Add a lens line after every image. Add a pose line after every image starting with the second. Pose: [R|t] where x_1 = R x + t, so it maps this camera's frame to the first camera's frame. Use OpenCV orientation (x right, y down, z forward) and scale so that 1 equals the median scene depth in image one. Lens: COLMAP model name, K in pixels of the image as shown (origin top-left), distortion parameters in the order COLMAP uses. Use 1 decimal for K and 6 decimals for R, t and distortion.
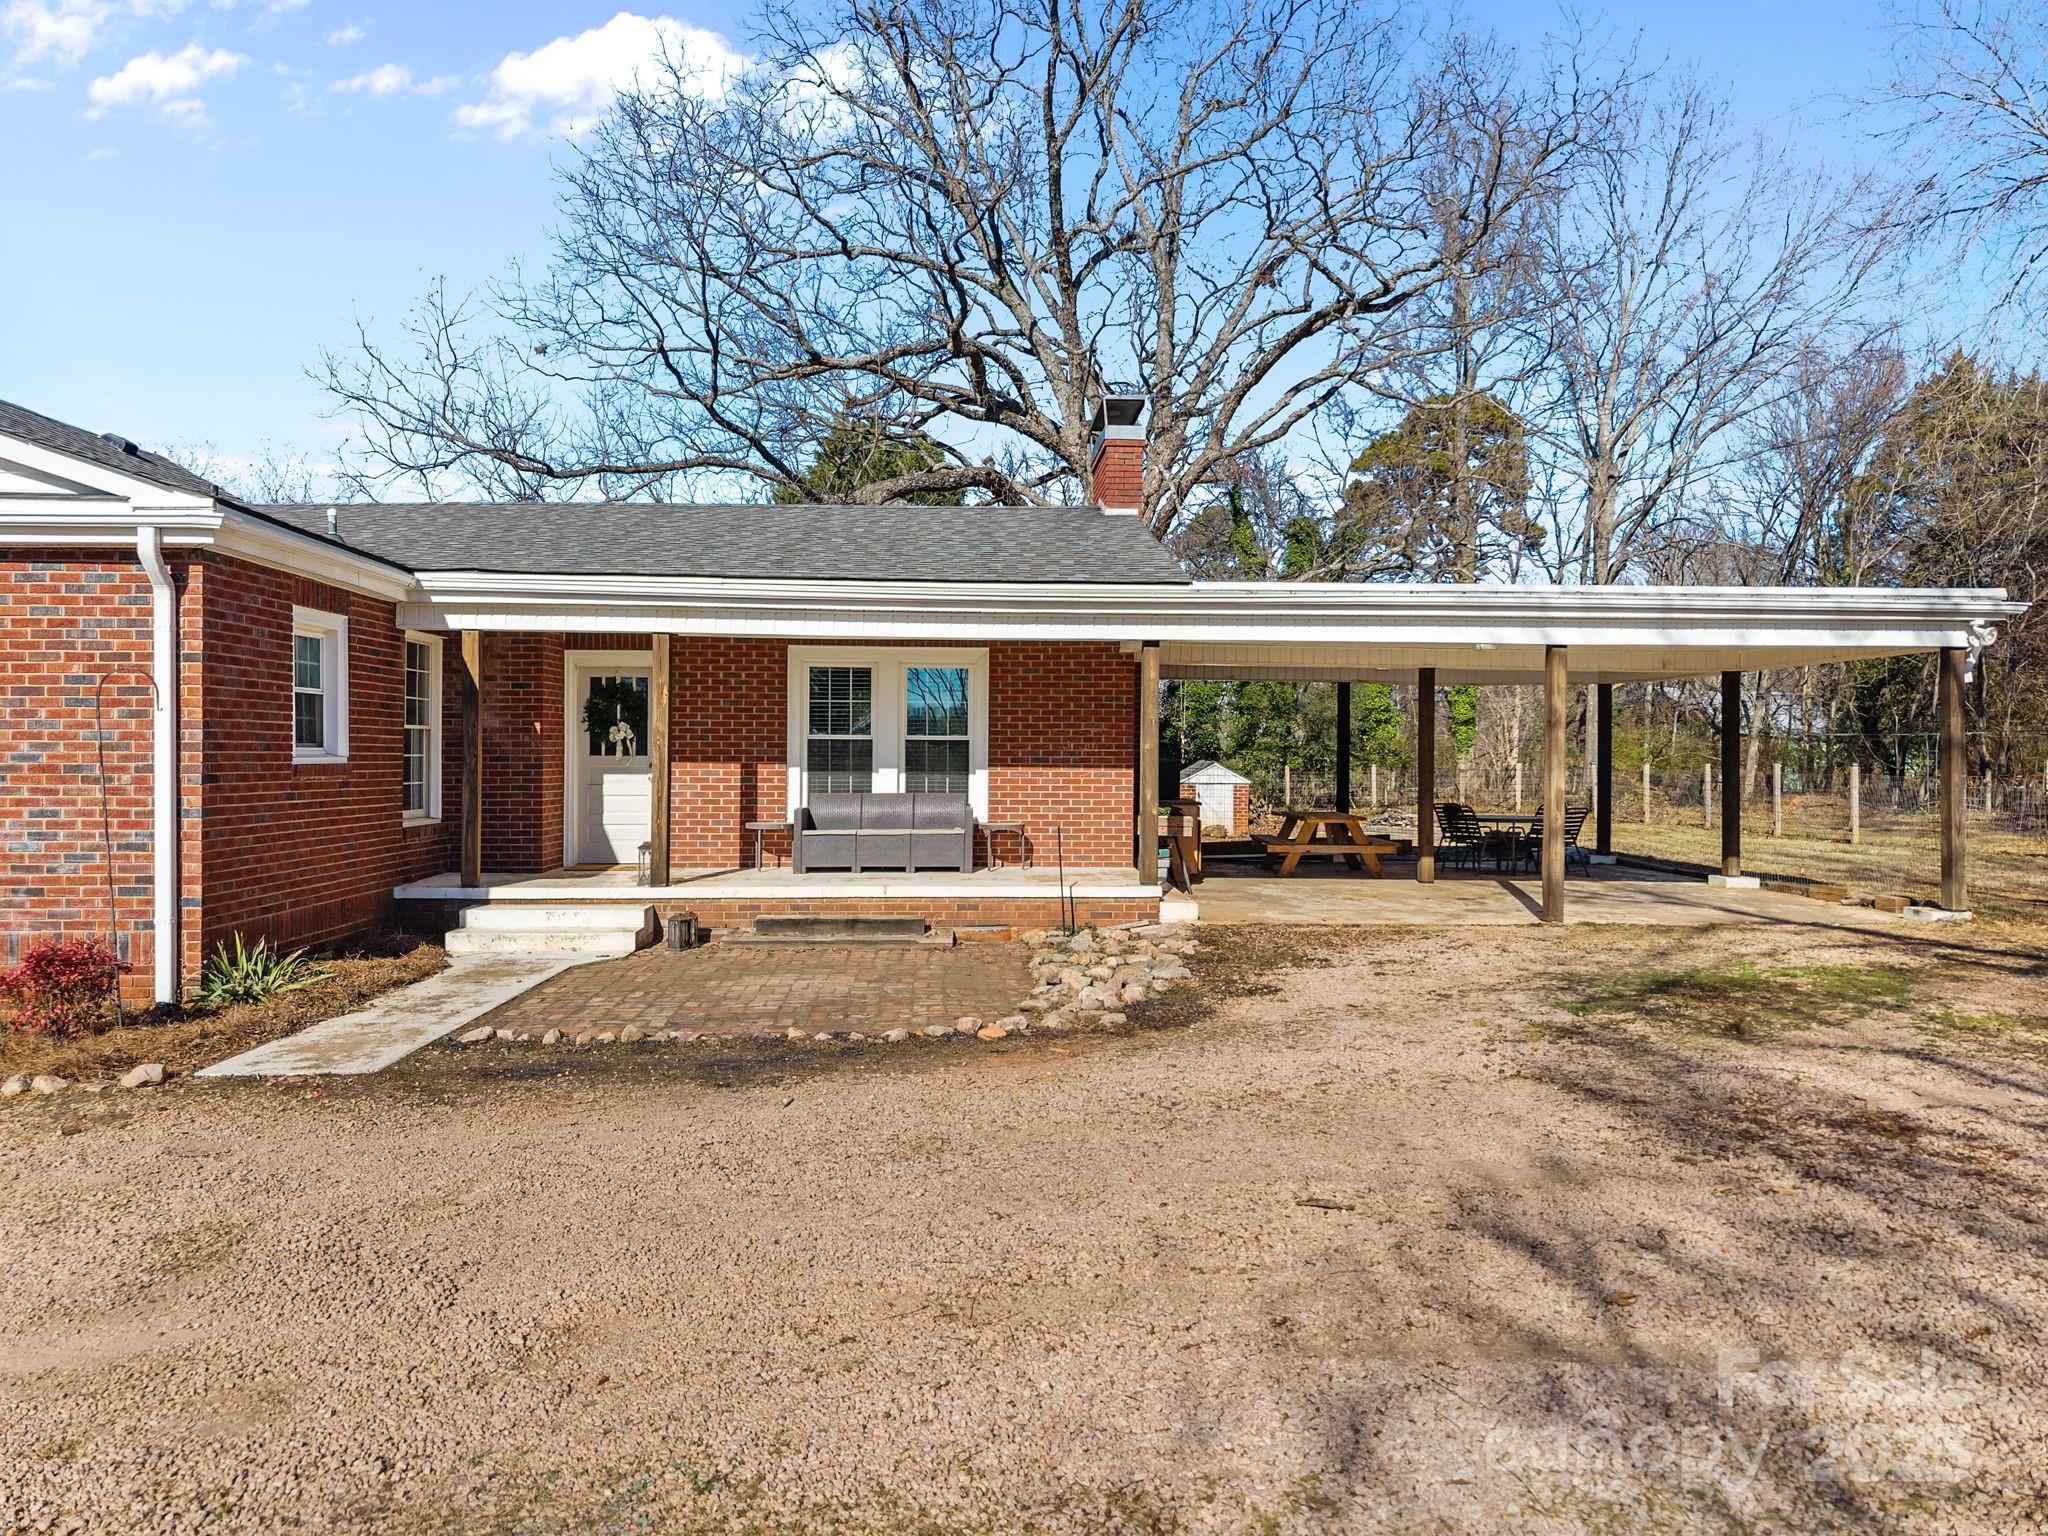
lens RADIAL K [[1361.0, 0, 1022.9], [0, 1361.0, 757.8], [0, 0, 1]] dist [0.011806, -0.000825]
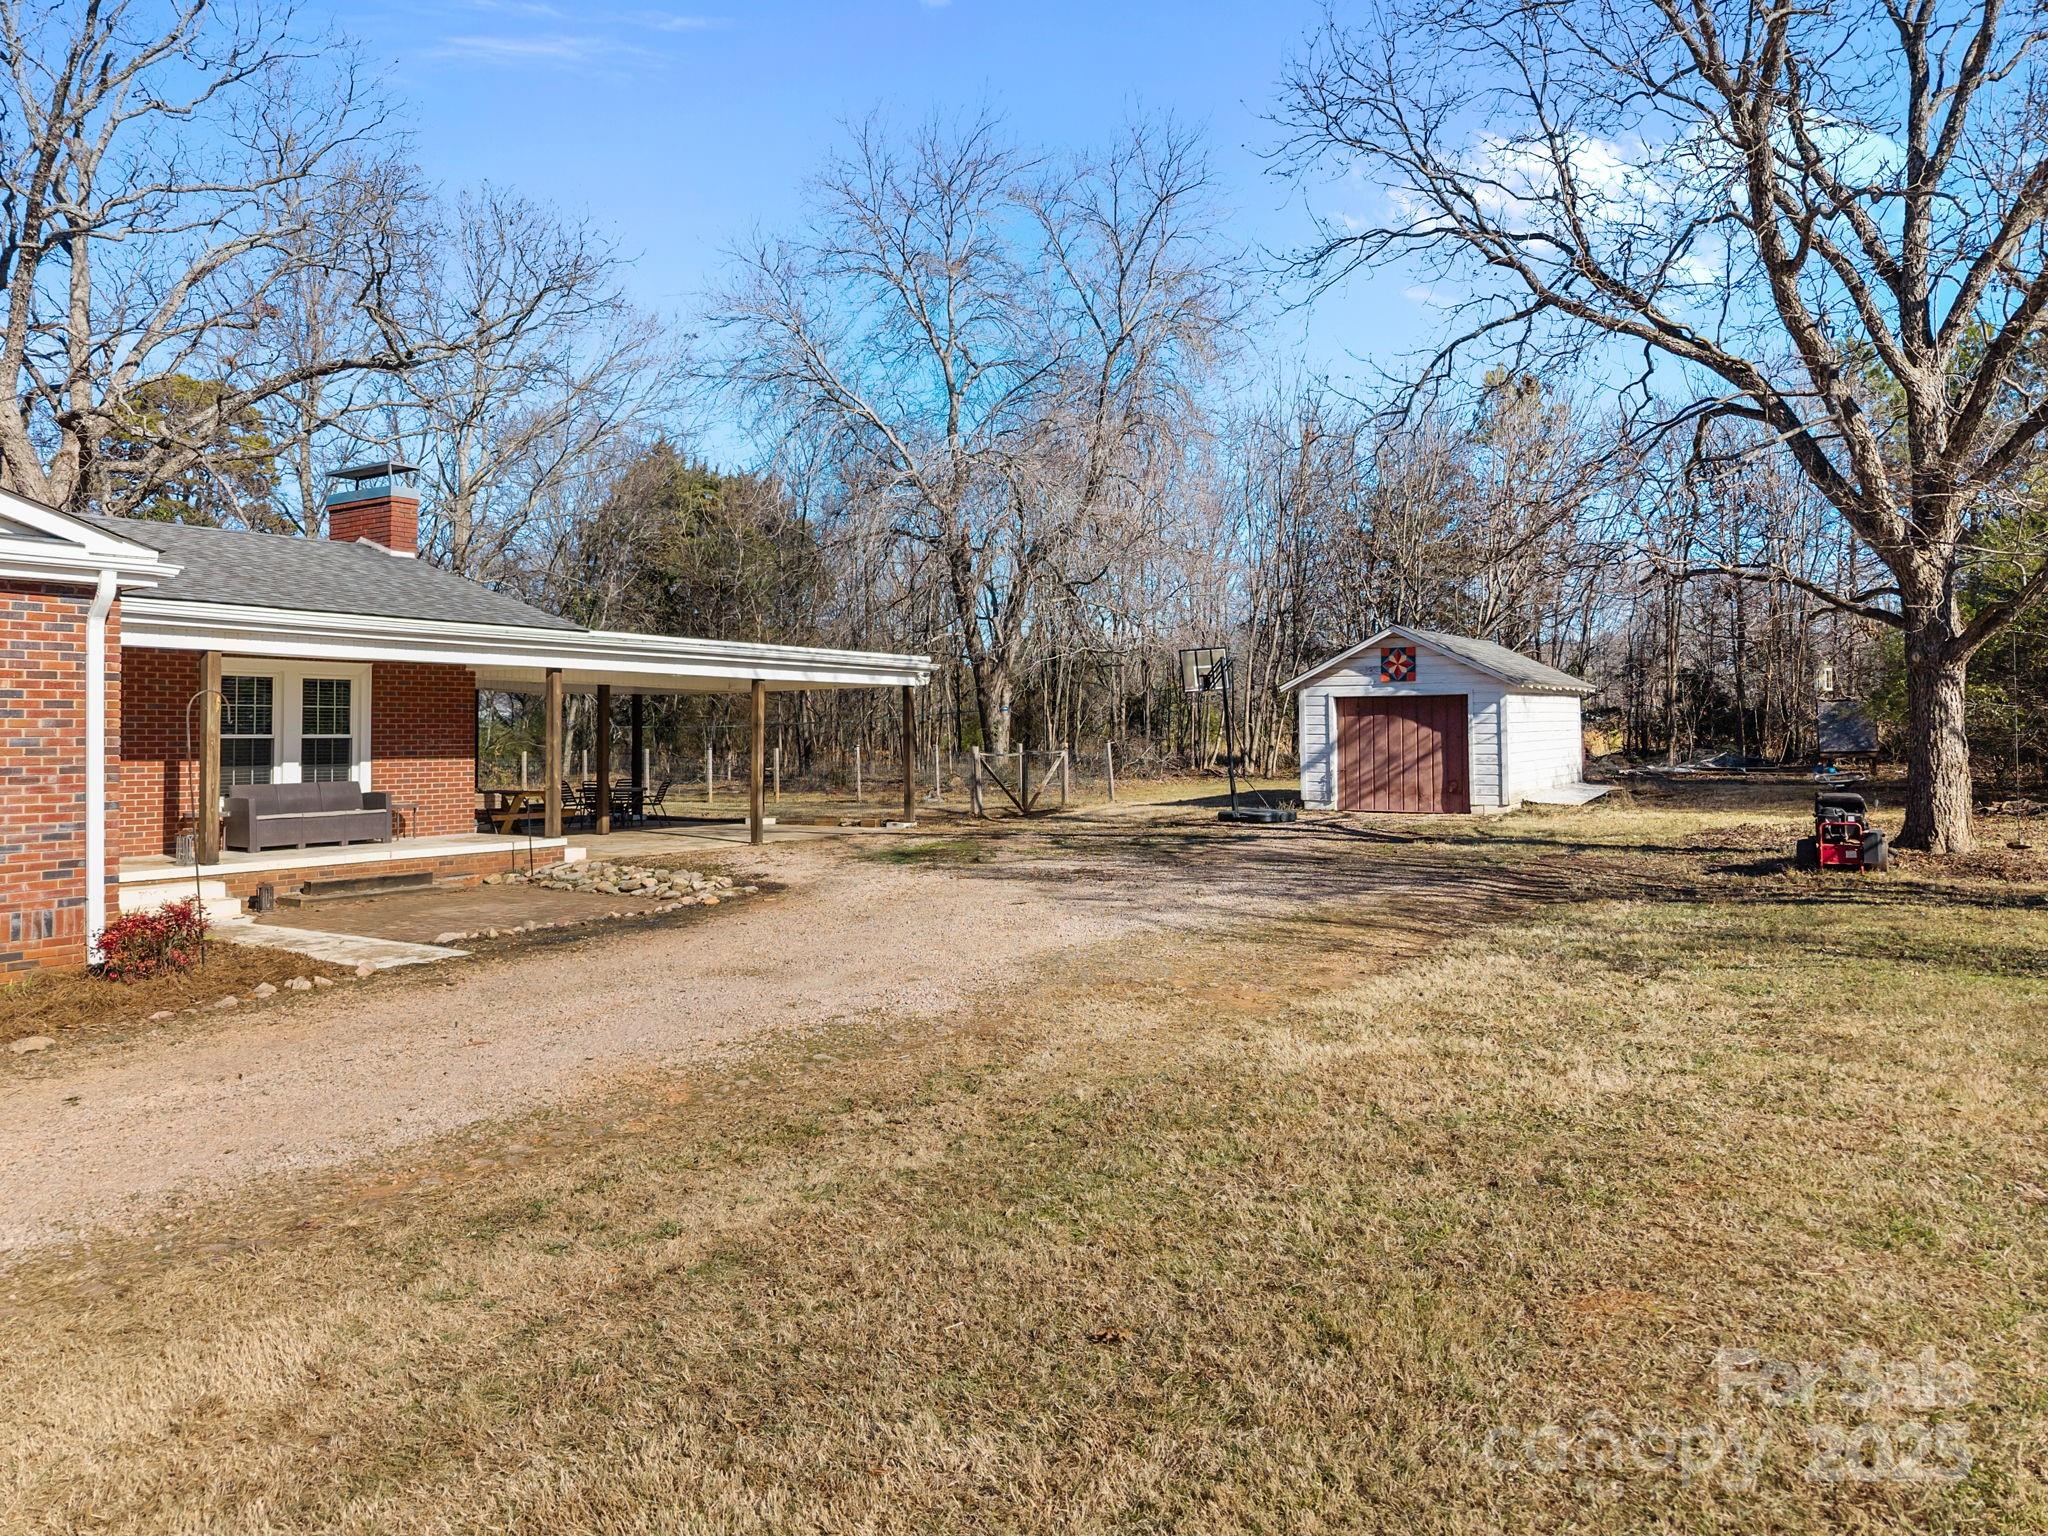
lens RADIAL K [[1361.0, 0, 1024.3], [0, 1361.0, 760.0], [0, 0, 1]] dist [0.011806, -0.000825]
pose [[0.585913, -0.021705, 0.810084, -0.773635], [0.013738, 0.999764, 0.016850, -0.006319], [-0.810258, 0.001256, 0.586072, -0.250229]]
